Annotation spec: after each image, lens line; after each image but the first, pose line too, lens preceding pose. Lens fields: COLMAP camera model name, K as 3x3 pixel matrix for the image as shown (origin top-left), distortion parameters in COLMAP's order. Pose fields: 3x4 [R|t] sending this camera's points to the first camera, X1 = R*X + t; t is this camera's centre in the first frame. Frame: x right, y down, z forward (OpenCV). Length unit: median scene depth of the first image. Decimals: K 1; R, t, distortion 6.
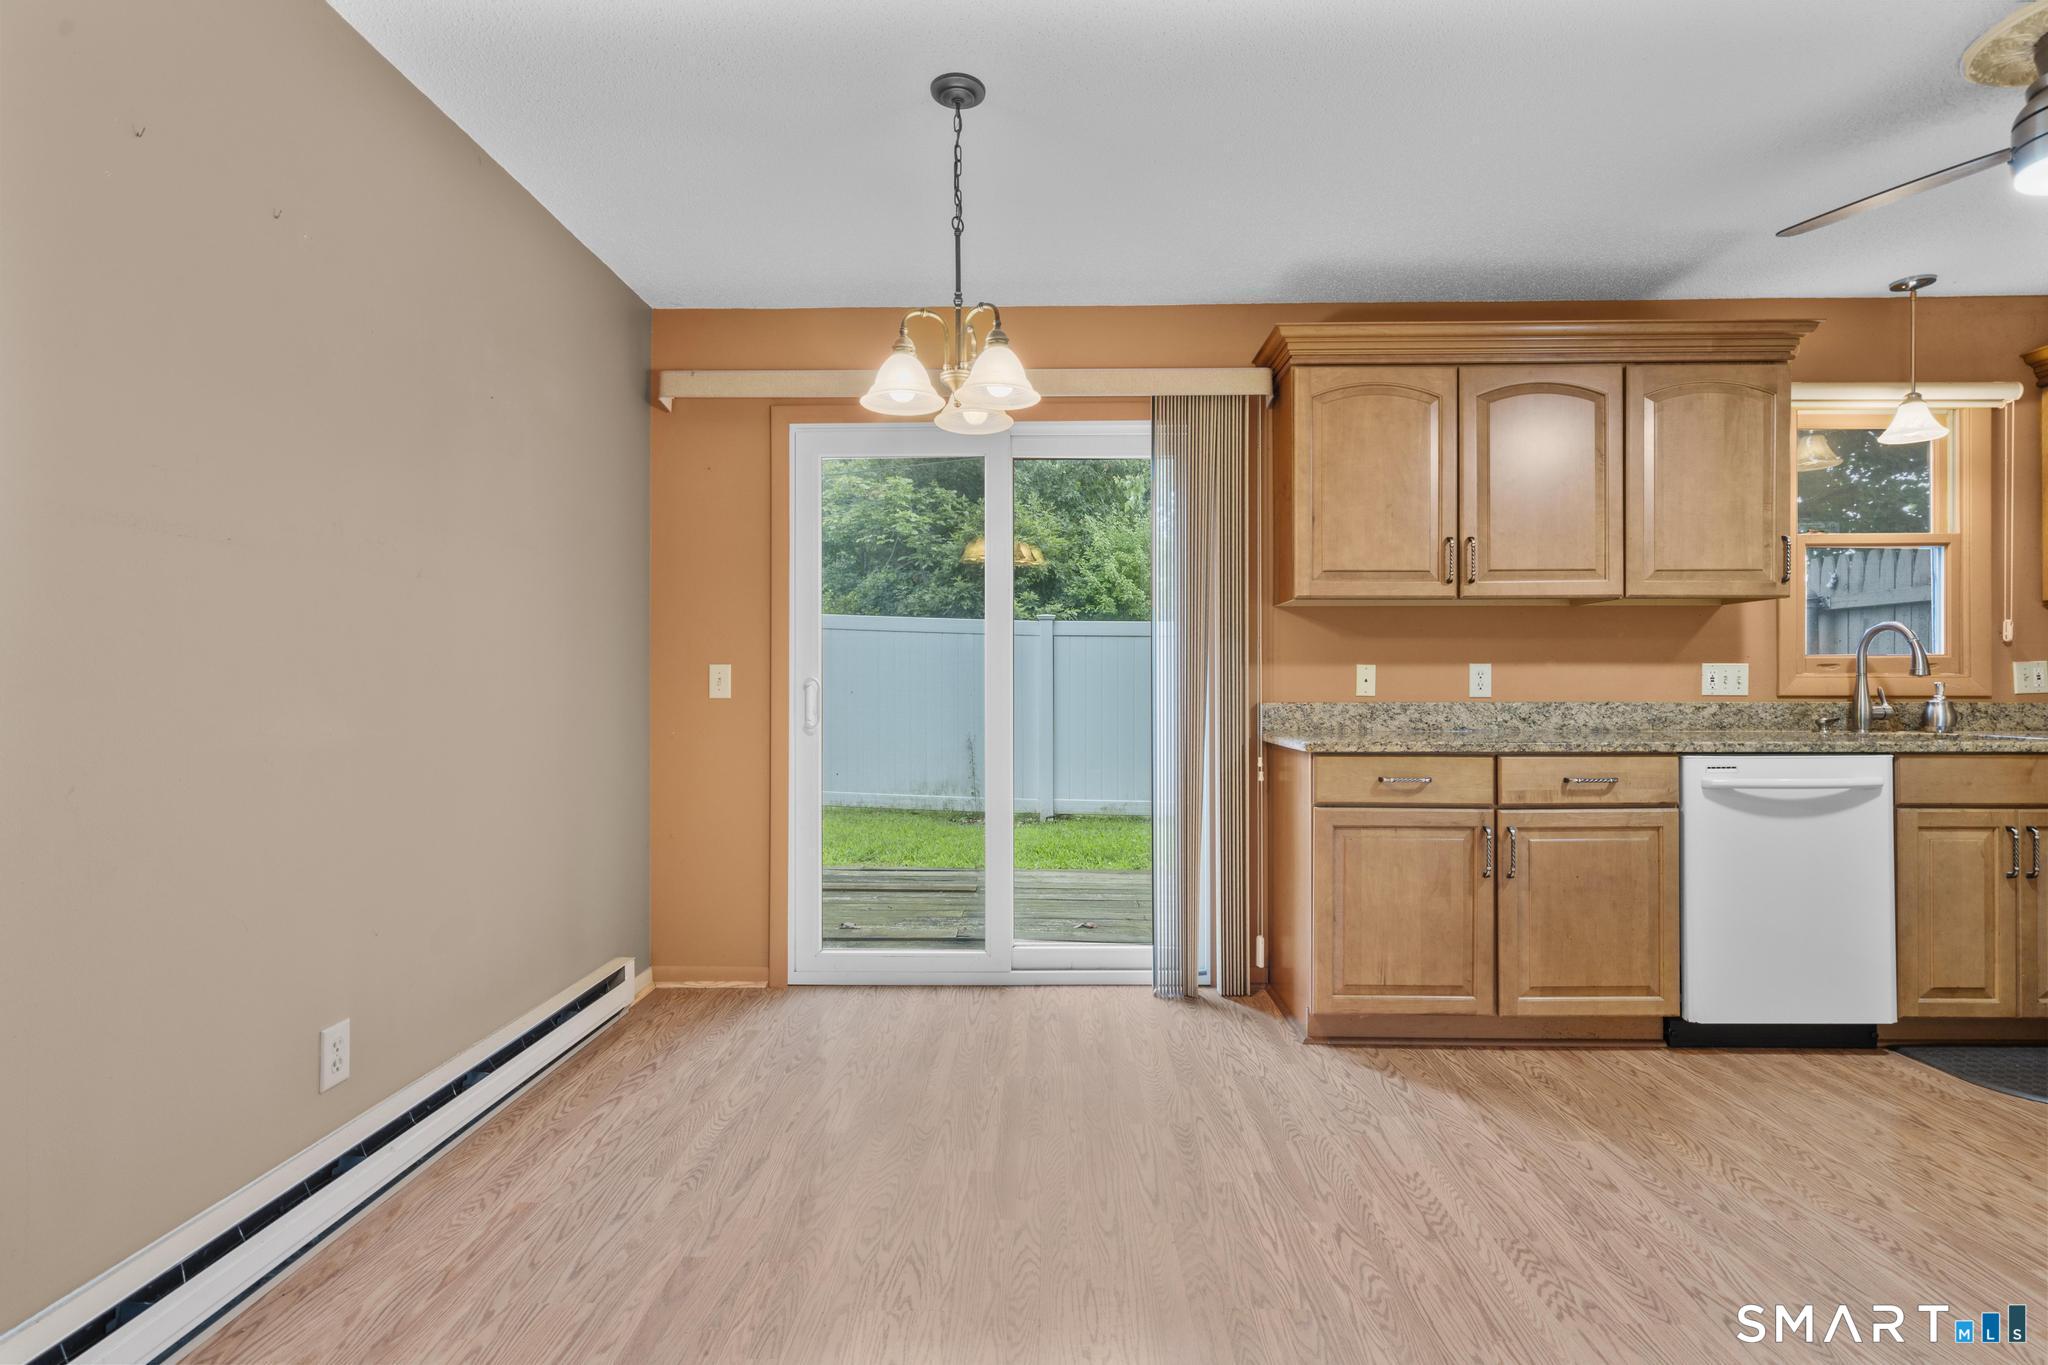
lens RADIAL K [[975.3, 0, 1017.9], [0, 975.3, 686.0], [0, 0, 1]] dist [-0.002053, -0.000793]
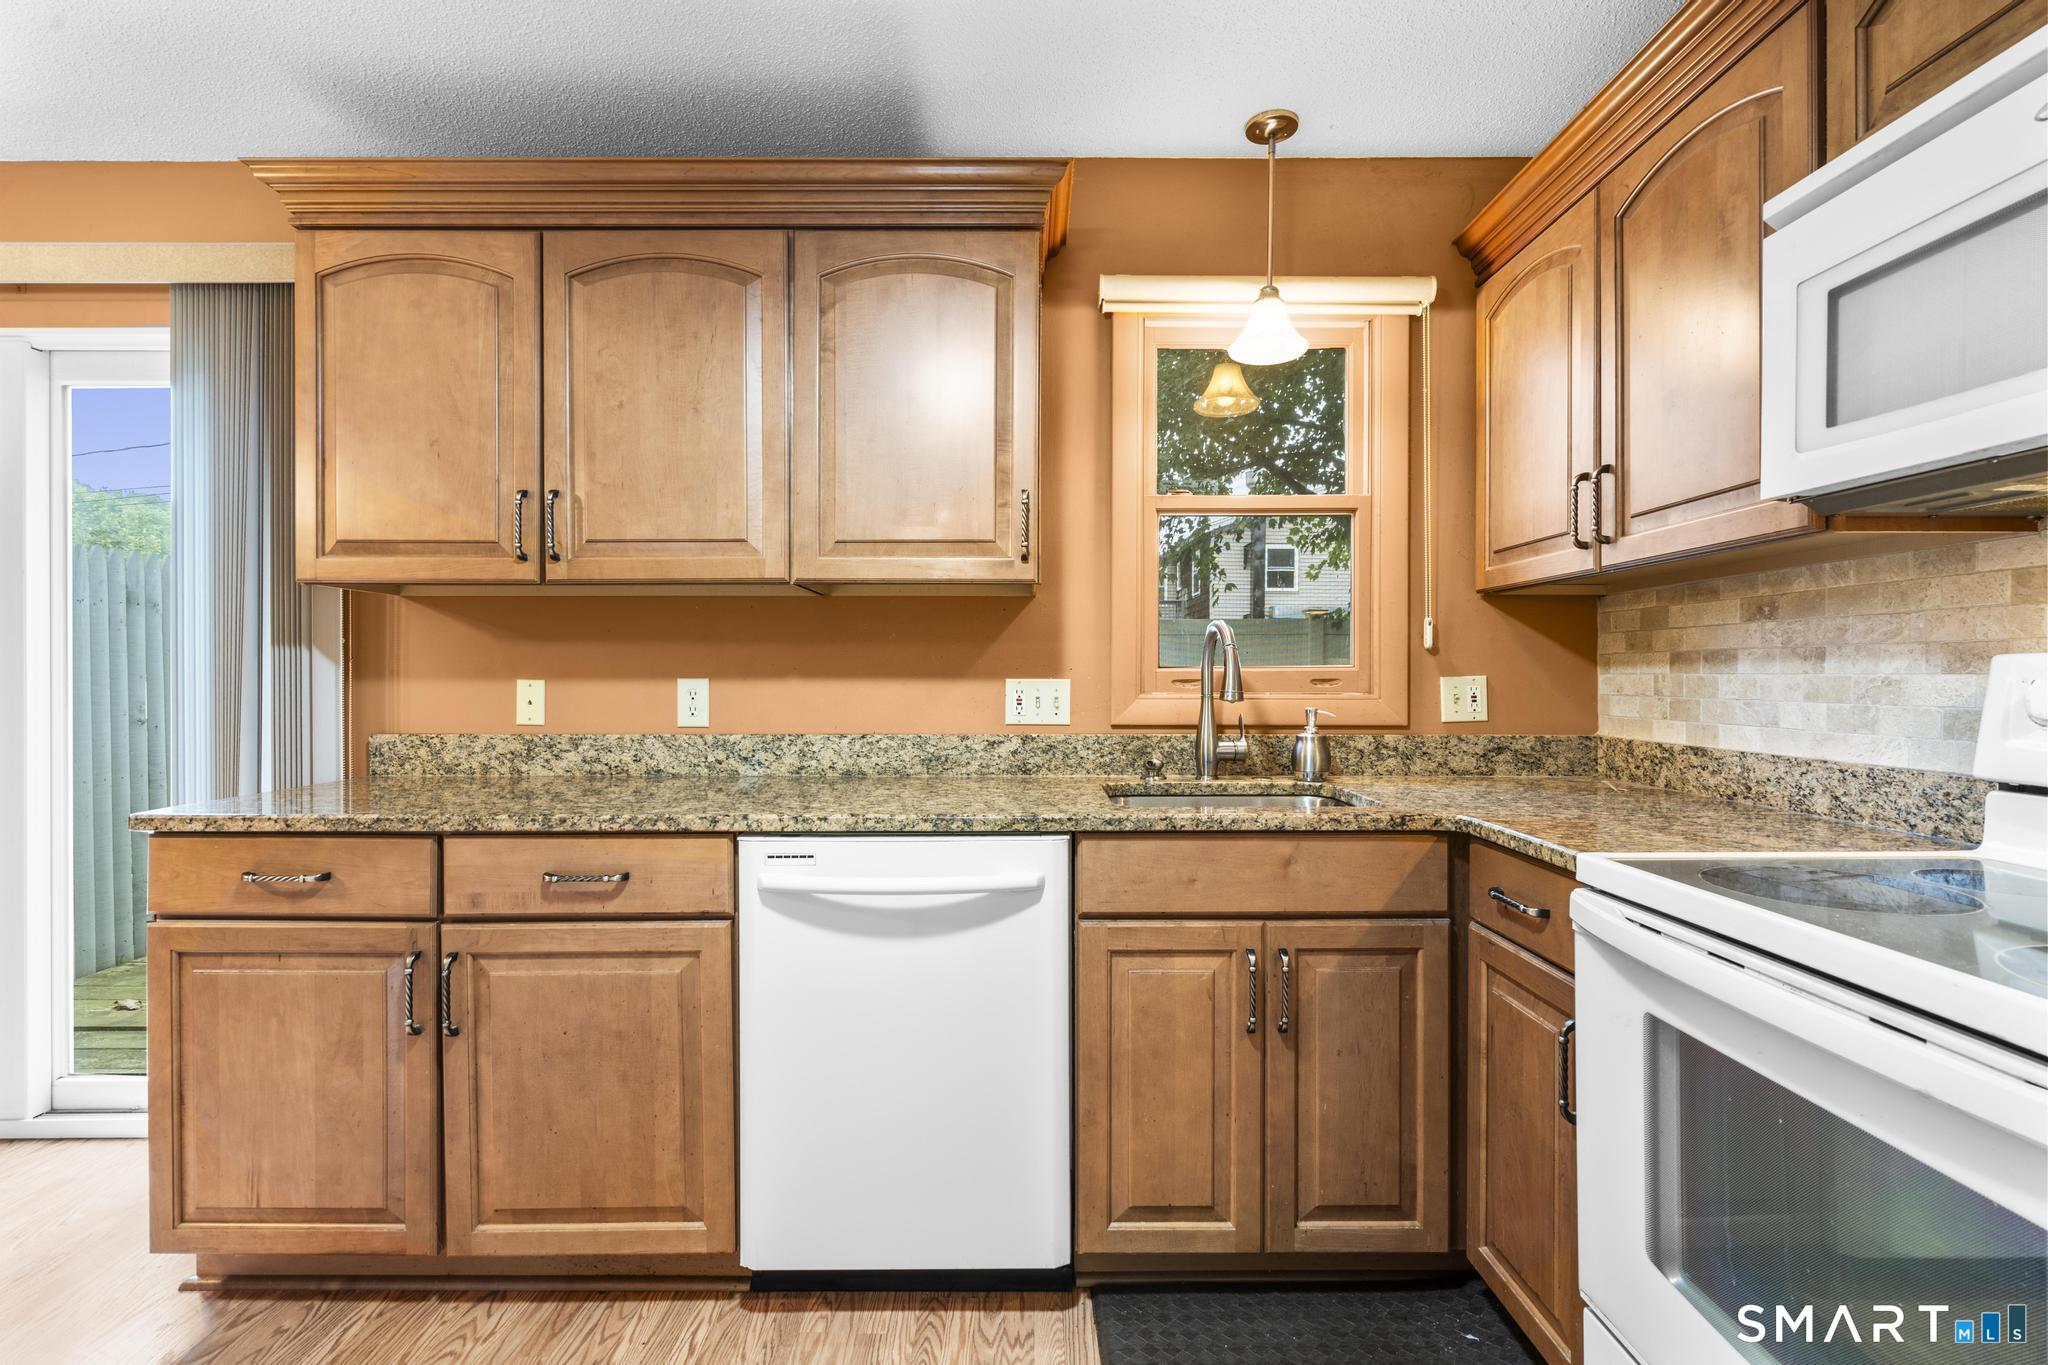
lens RADIAL K [[922.3, 0, 1028.0], [0, 922.3, 680.8], [0, 0, 1]] dist [-0.003425, 0.001009]
pose [[0.999664, 0.000860, 0.025894, 0.809584], [-0.001085, 0.999962, 0.008664, -0.031627], [-0.025886, -0.008690, 0.999627, 0.387750]]
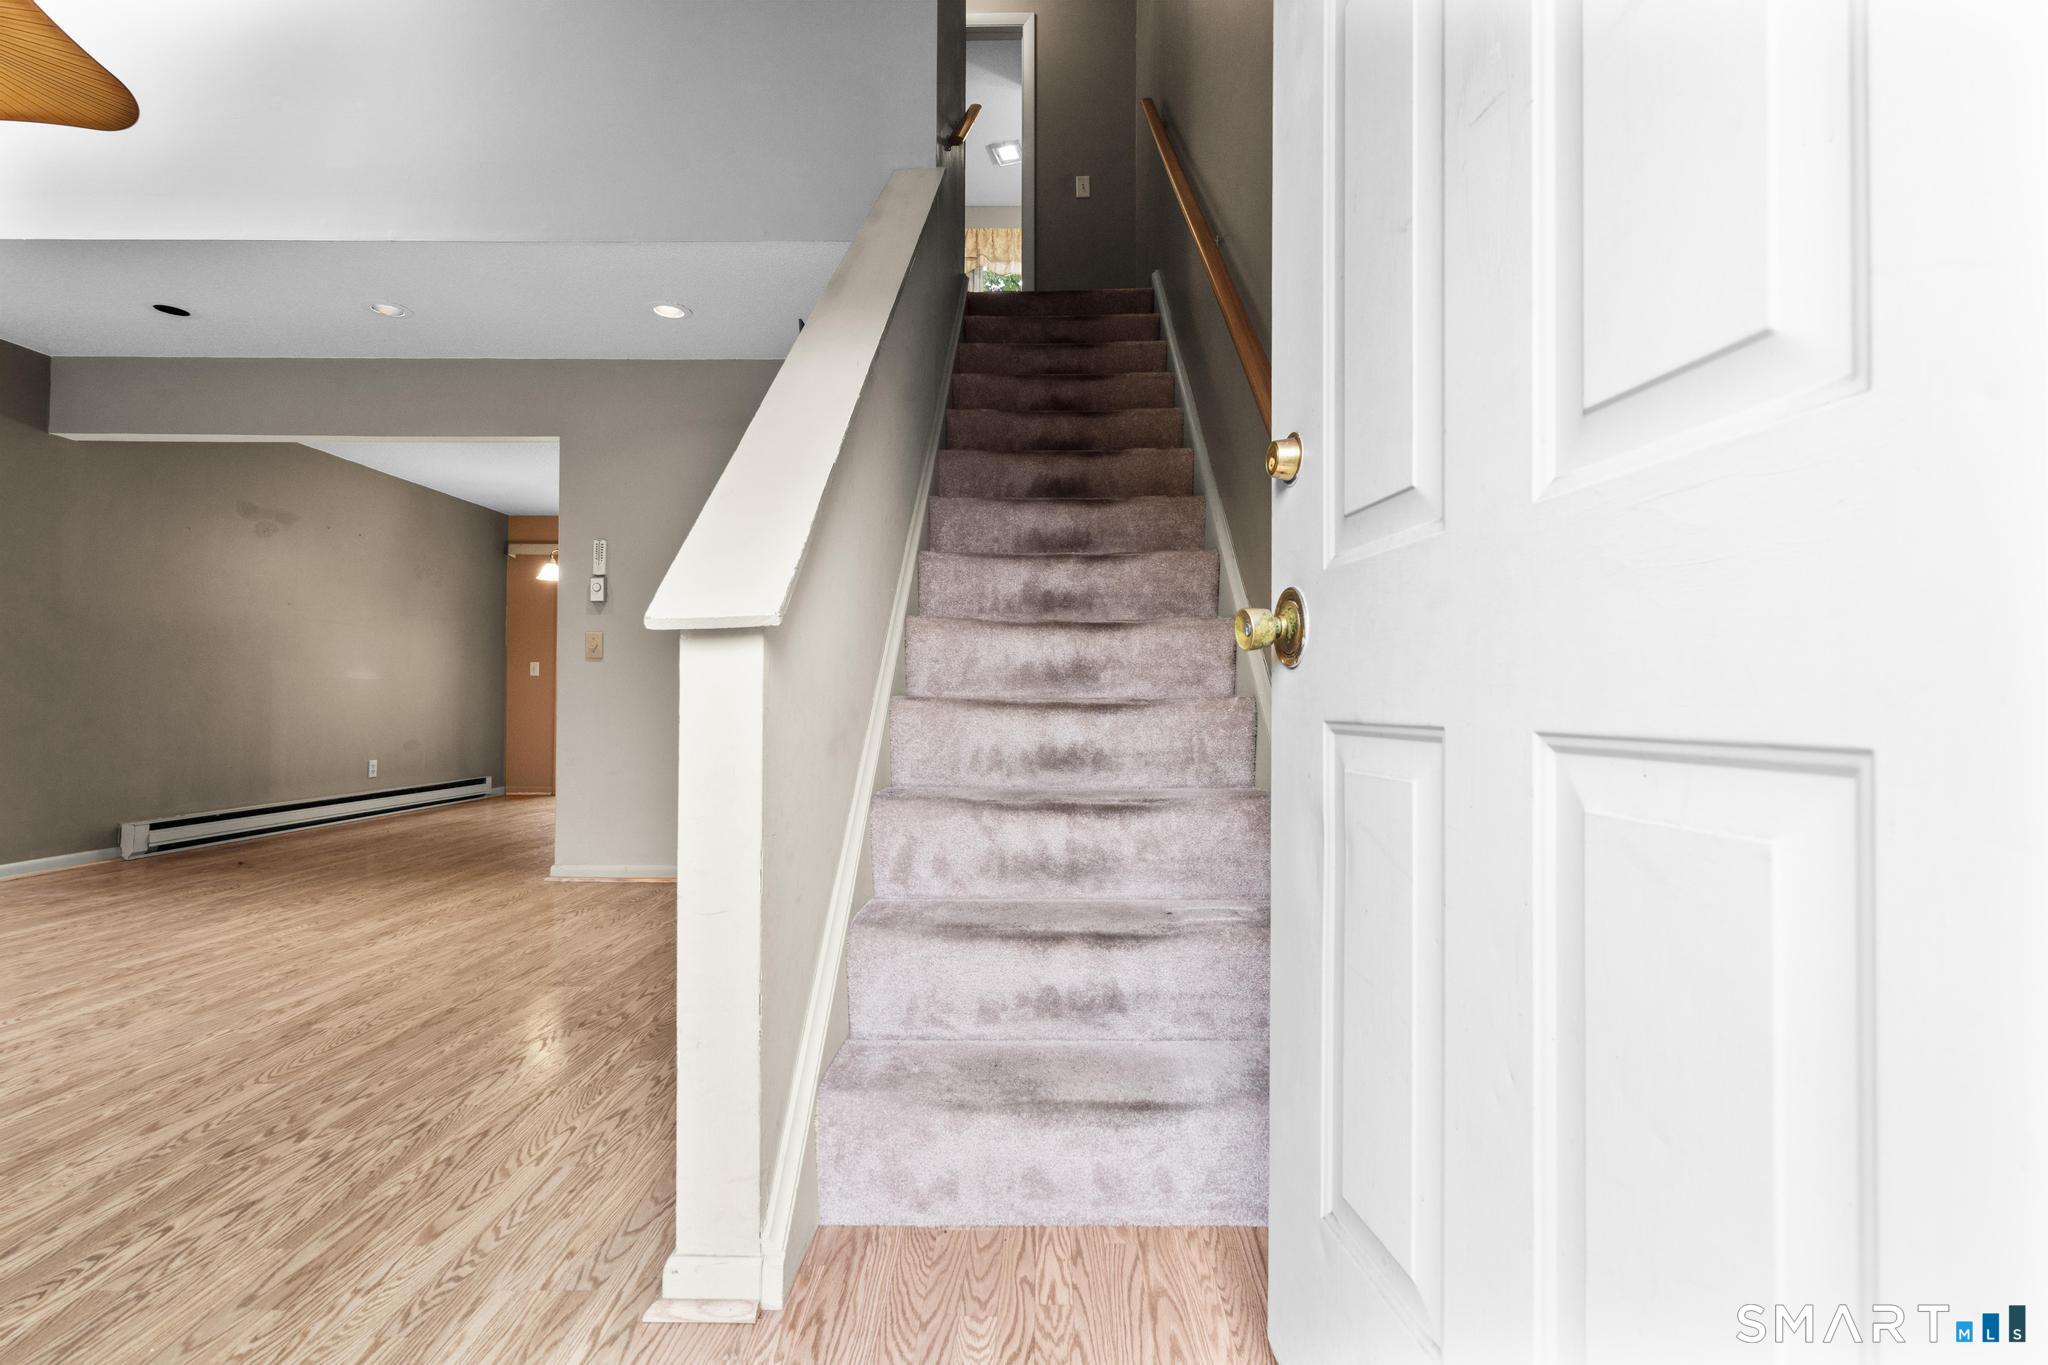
lens RADIAL K [[922.3, 0, 1037.6], [0, 922.3, 673.6], [0, 0, 1]] dist [-0.003425, 0.001009]
pose [[0.999962, 0.003410, 0.008011, 1.098343], [-0.003169, 0.999548, -0.029903, 0.084355], [-0.008110, 0.029876, 0.999521, -1.539546]]
